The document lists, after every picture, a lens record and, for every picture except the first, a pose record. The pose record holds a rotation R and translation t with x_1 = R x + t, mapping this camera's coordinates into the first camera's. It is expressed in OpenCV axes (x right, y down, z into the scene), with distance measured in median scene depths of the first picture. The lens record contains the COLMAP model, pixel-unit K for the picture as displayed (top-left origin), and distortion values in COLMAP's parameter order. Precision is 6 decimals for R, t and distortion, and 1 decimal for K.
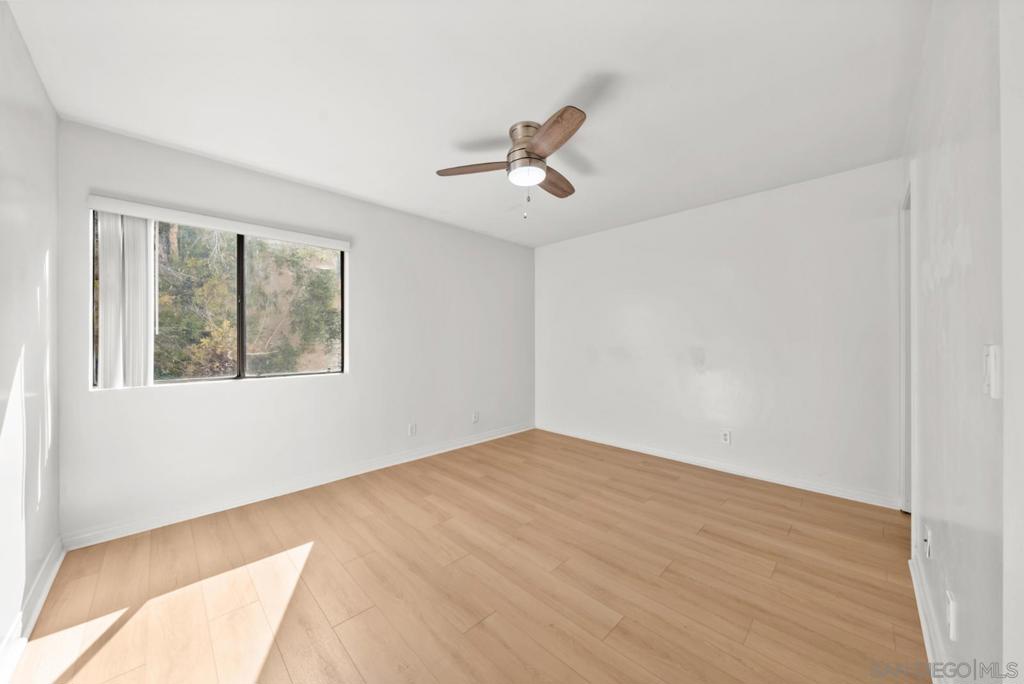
lens RADIAL K [[354.4, 0, 511.4], [0, 354.4, 340.4], [0, 0, 1]] dist [-0.003823, -0.000330]
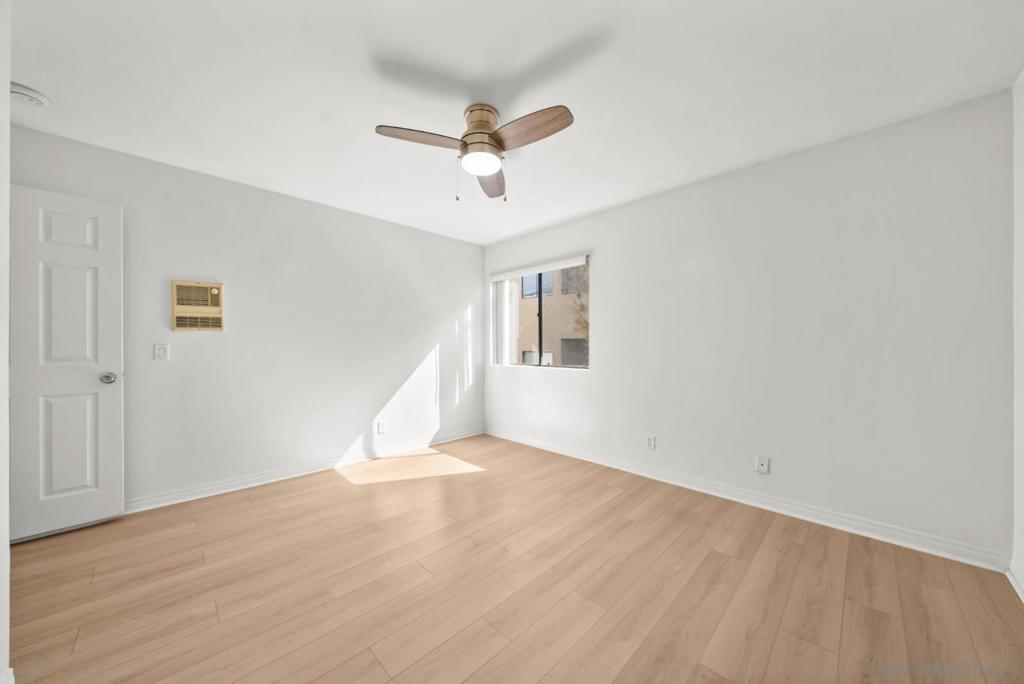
lens RADIAL K [[354.4, 0, 511.3], [0, 354.4, 343.8], [0, 0, 1]] dist [-0.003823, -0.000330]
pose [[0.003216, 0.003582, -0.999988, 0.785936], [0.002828, 0.999990, 0.003591, 0.004332], [0.999991, -0.002839, 0.003206, 0.867372]]
